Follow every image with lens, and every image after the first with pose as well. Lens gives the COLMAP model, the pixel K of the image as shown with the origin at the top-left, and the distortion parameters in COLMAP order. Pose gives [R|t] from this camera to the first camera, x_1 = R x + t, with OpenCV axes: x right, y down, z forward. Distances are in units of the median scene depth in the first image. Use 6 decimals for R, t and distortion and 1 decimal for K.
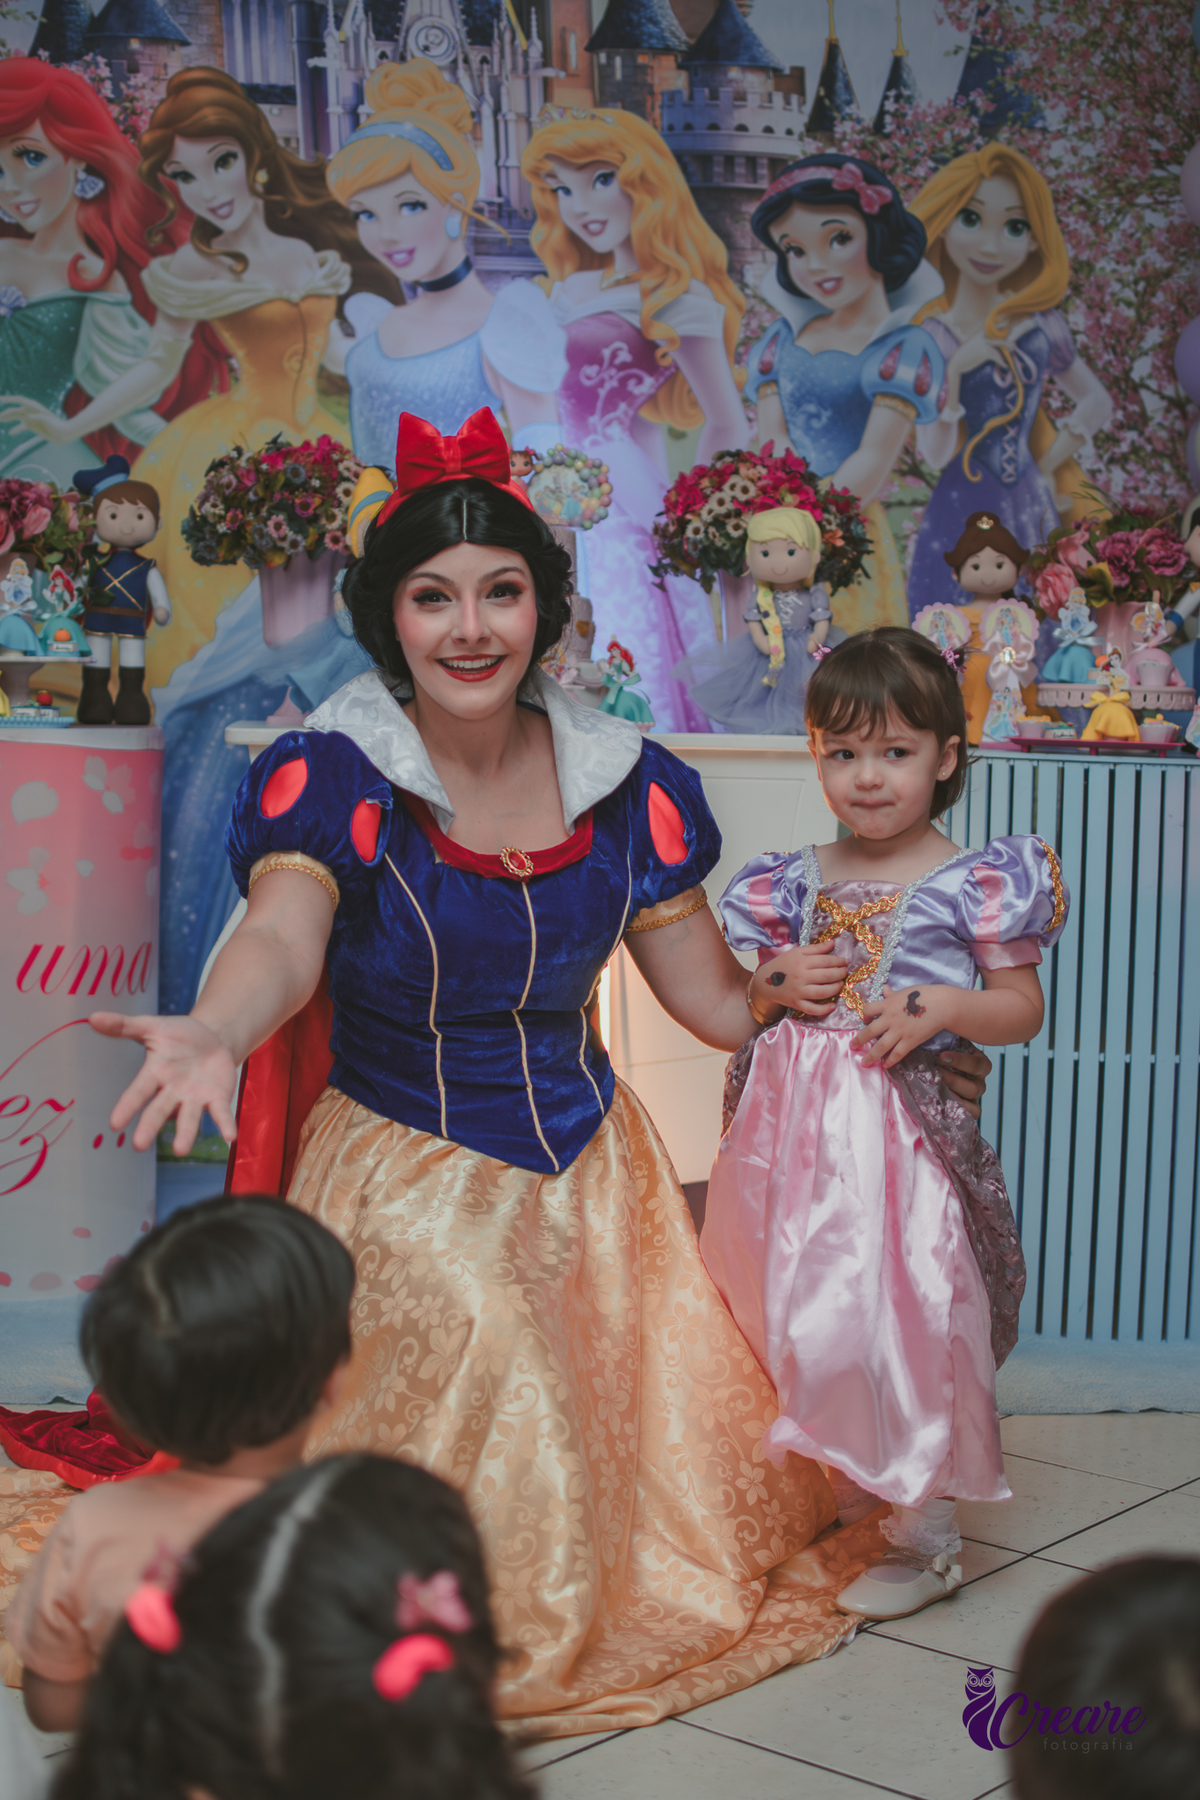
lens RADIAL K [[2750.2, 0, 586.6], [0, 2750.2, 908.2], [0, 0, 1]] dist [-0.190467, 0.165628]
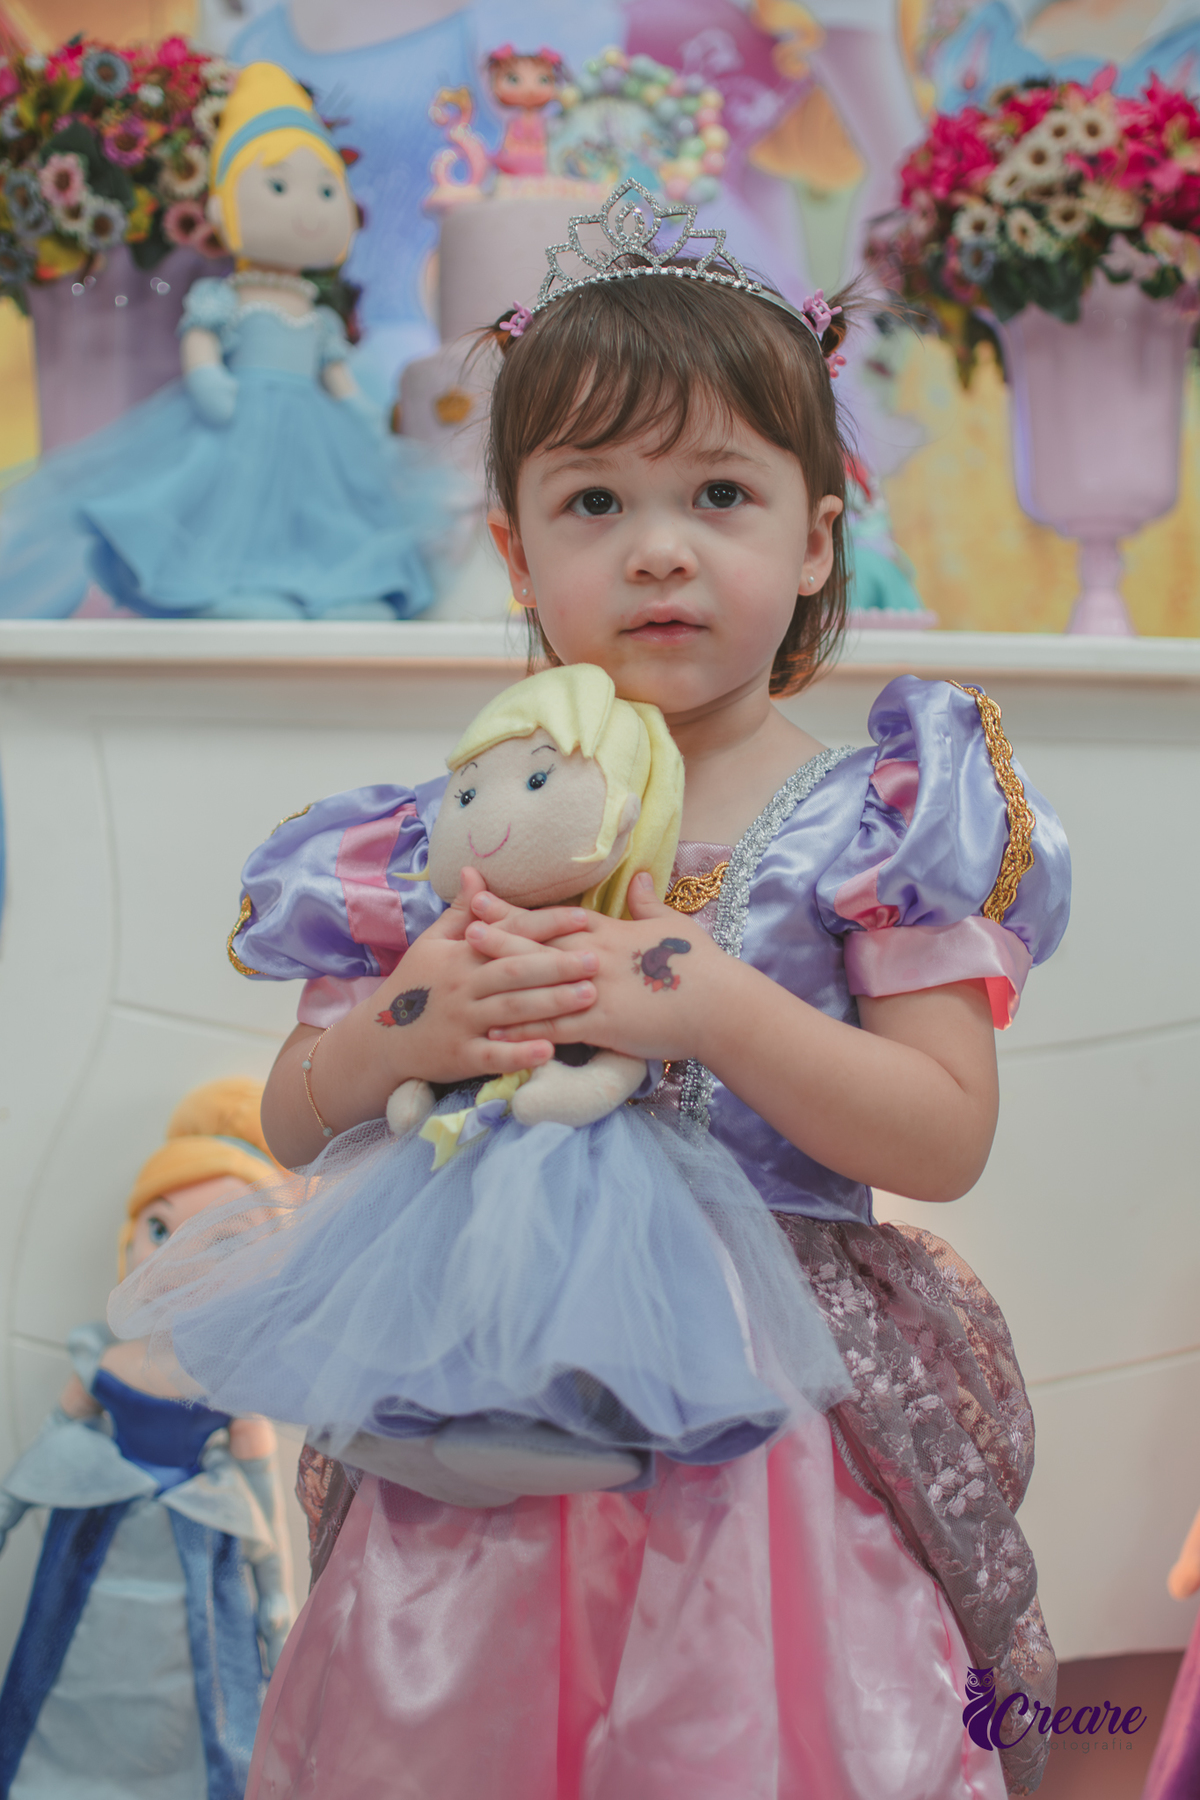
lens RADIAL K [[2750.2, 0, 586.6], [0, 2750.2, 908.2], [0, 0, 1]] dist [-0.190467, 0.165628]
pose [[0.999374, -0.006774, 0.034726, -0.035953], [0.008208, 0.999113, -0.041292, -0.003357], [-0.034415, 0.041551, 0.998543, 0.457918]]
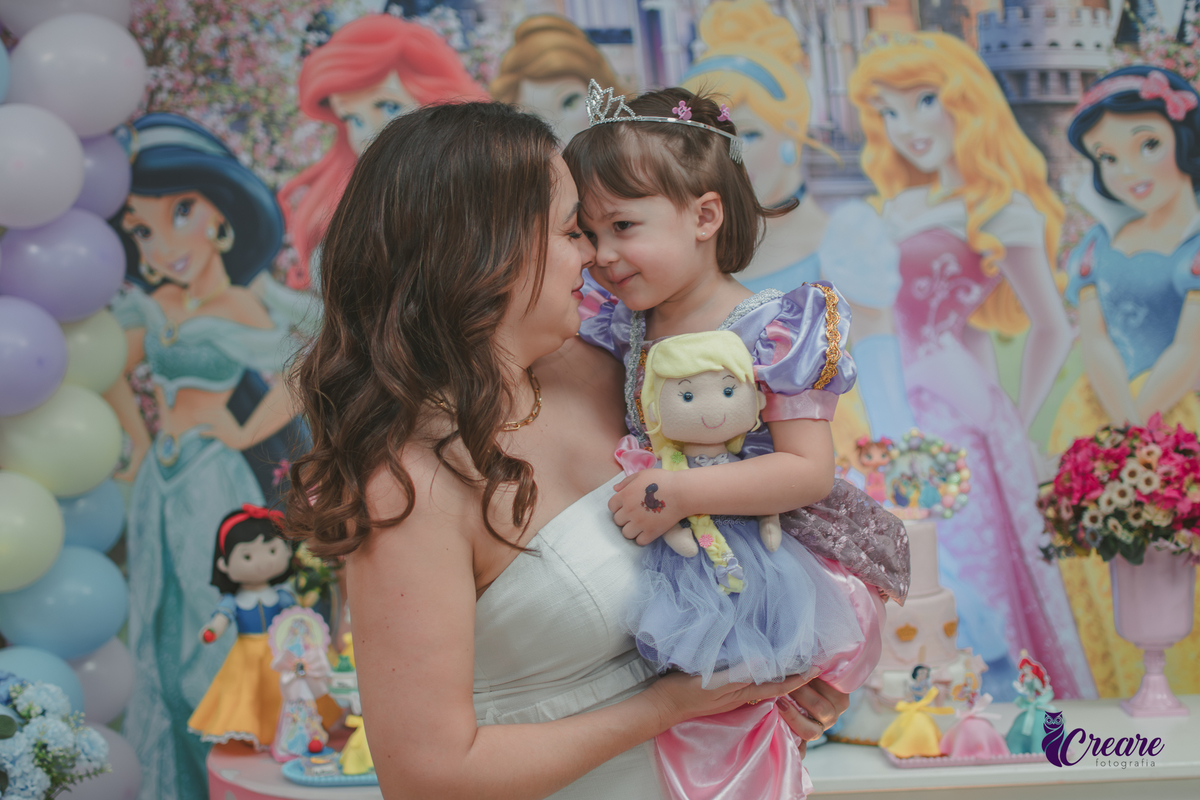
lens RADIAL K [[1833.5, 0, 594.2], [0, 1833.5, 399.2], [0, 0, 1]] dist [-0.190467, 0.165628]
pose [[0.994762, -0.039909, -0.094109, -0.061577], [0.038507, 0.999119, -0.016664, -0.147220], [0.094691, 0.012952, 0.995422, 0.289337]]
